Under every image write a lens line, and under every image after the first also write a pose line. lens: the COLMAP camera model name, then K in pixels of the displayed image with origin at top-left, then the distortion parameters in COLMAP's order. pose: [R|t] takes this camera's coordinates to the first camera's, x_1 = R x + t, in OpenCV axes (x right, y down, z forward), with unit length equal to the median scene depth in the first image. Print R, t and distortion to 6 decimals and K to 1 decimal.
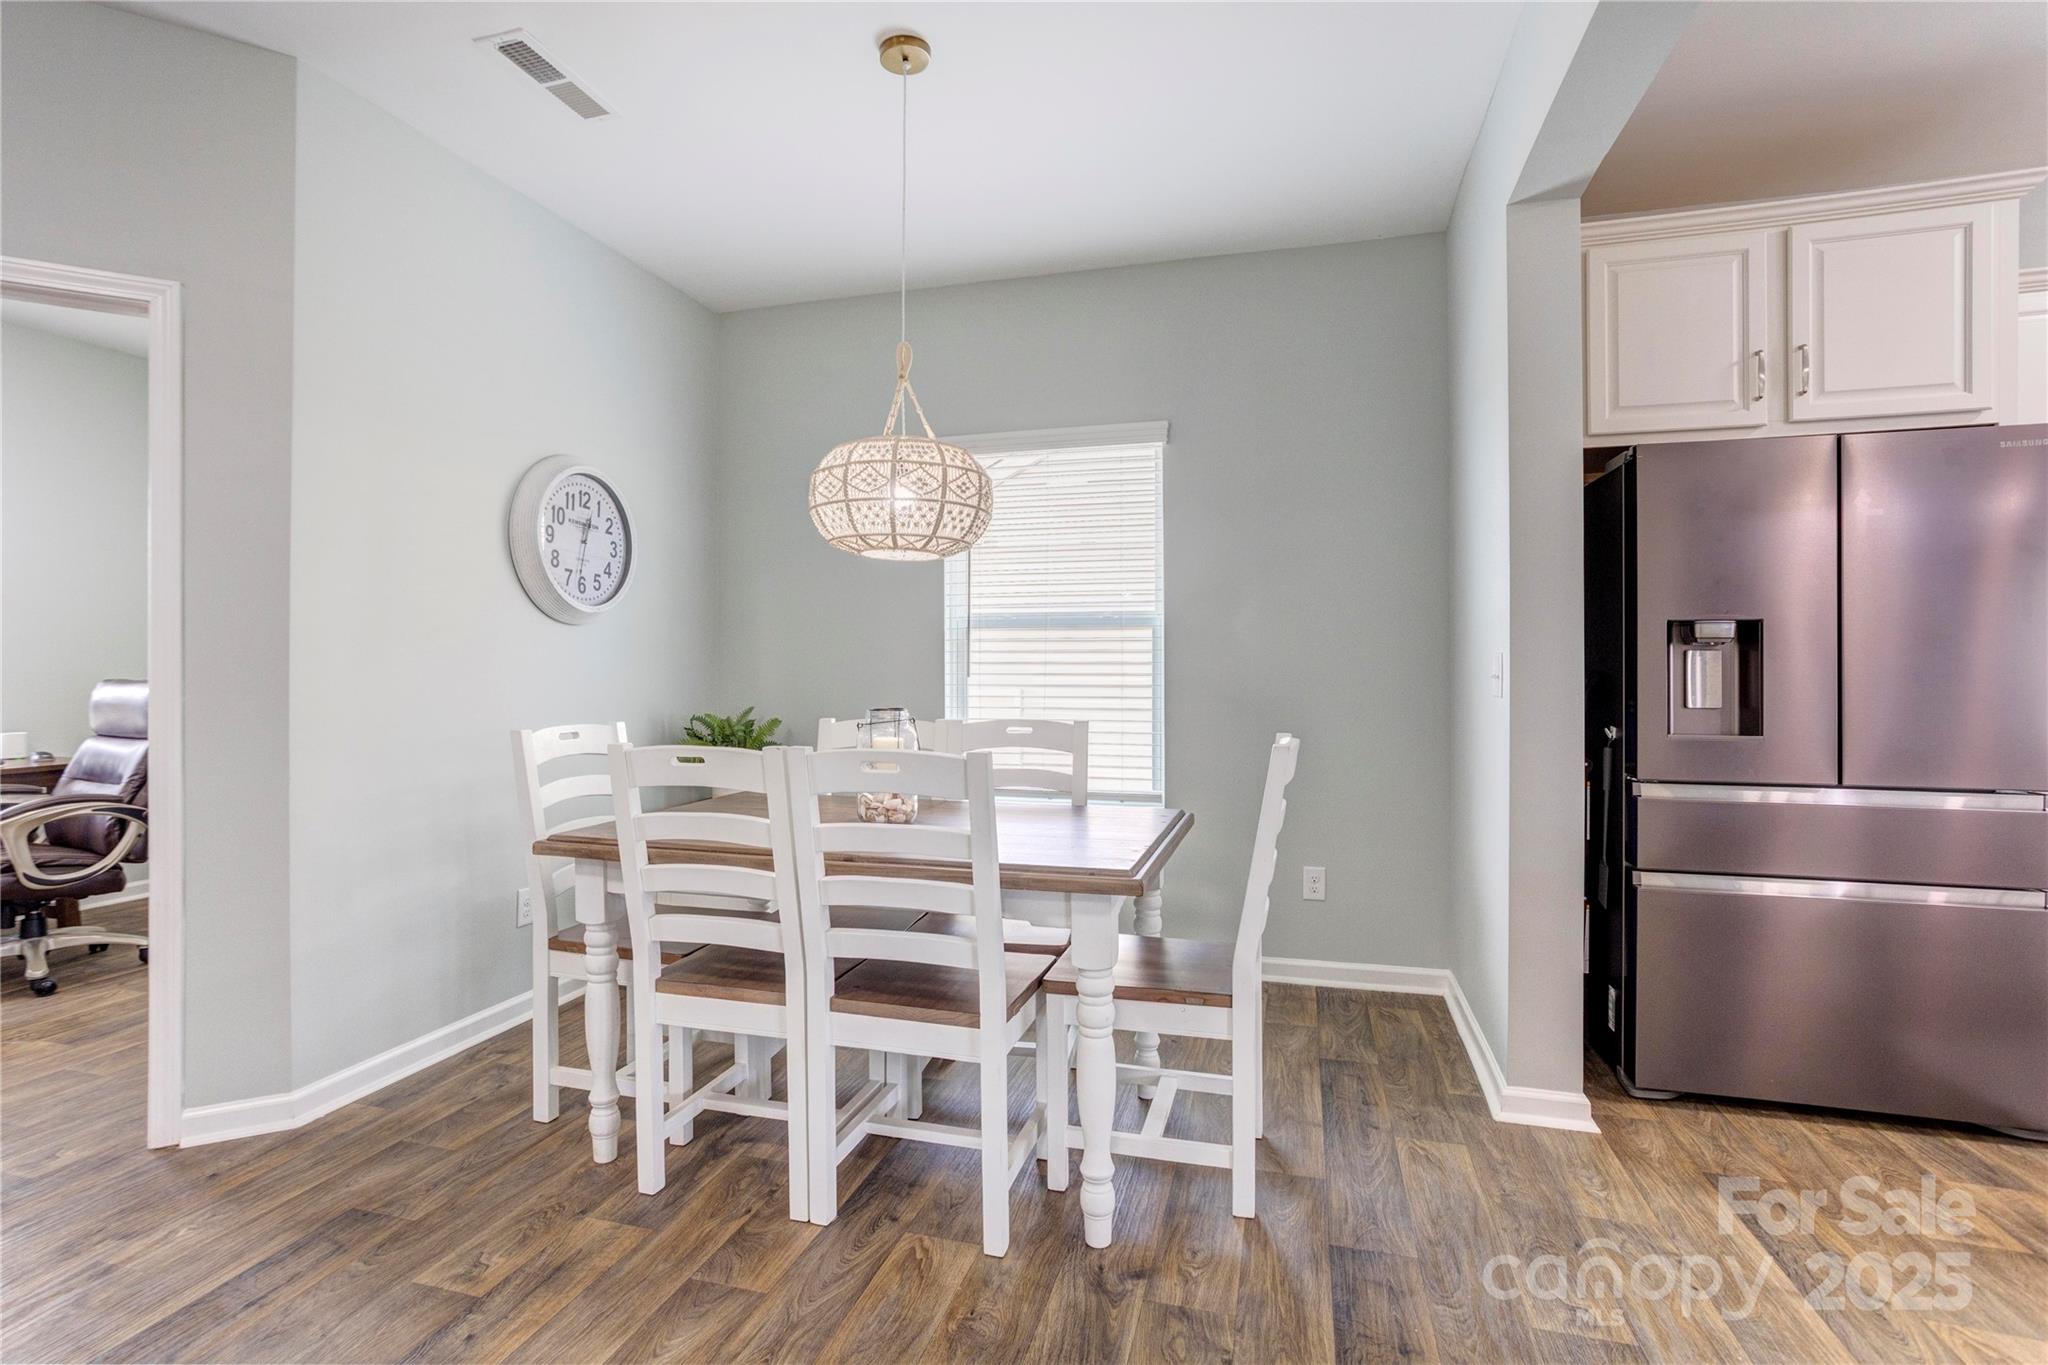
lens RADIAL K [[1001.6, 0, 1017.8], [0, 1001.6, 665.4], [0, 0, 1]] dist [-0.042324, 0.025148]
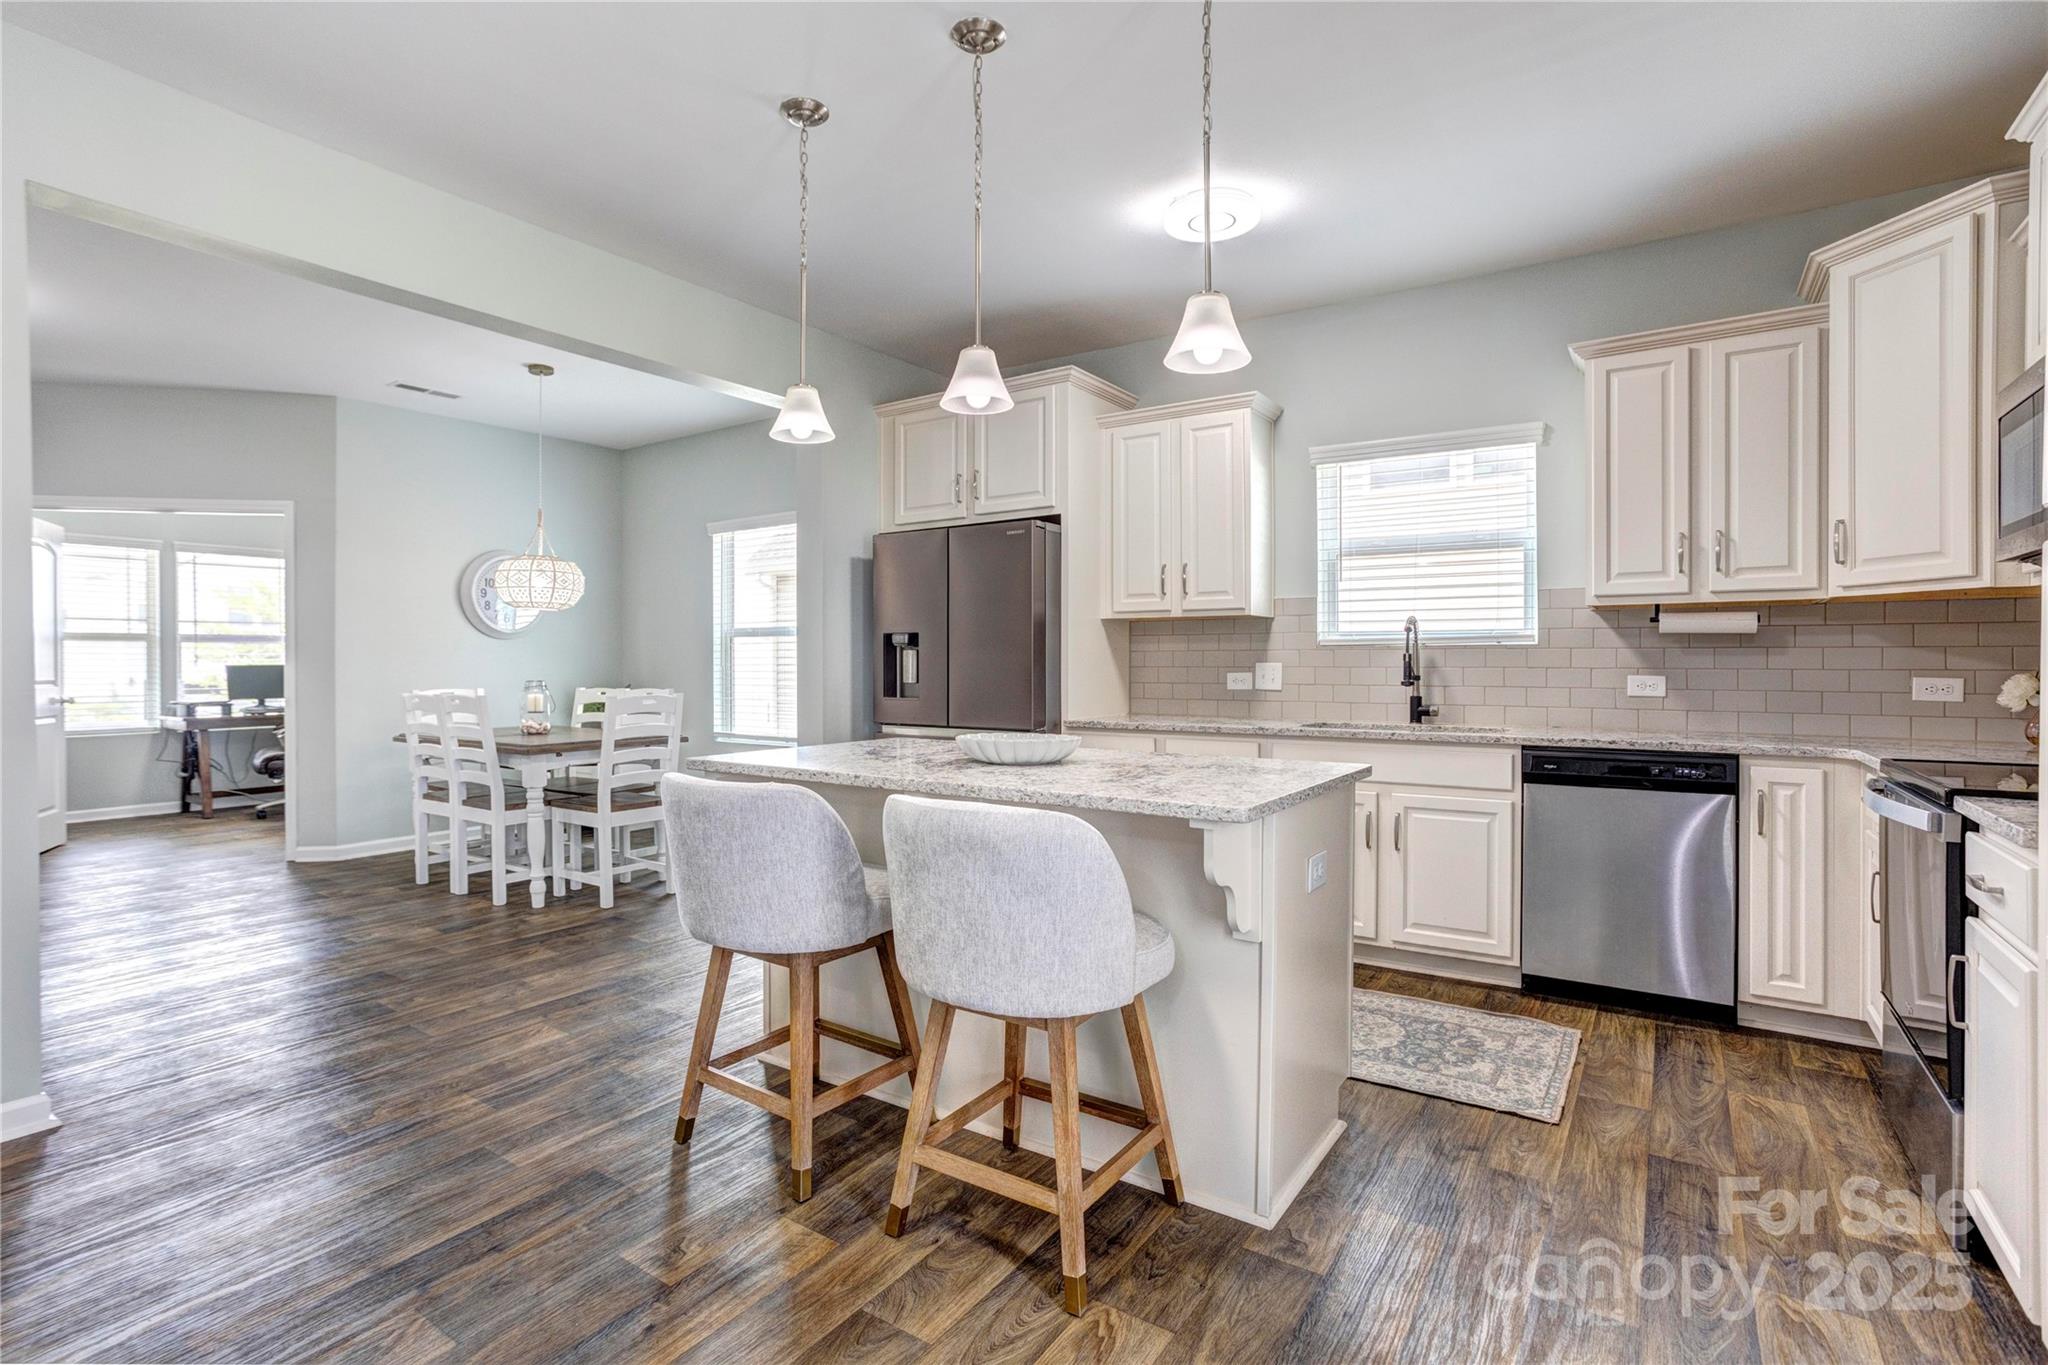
lens RADIAL K [[992.9, 0, 973.2], [0, 992.9, 660.8], [0, 0, 1]] dist [-0.045390, 0.024612]
pose [[0.941497, -0.001773, -0.337018, 1.456164], [0.001978, 0.999998, 0.000266, 0.004783], [0.337016, -0.000917, 0.941498, -0.659096]]
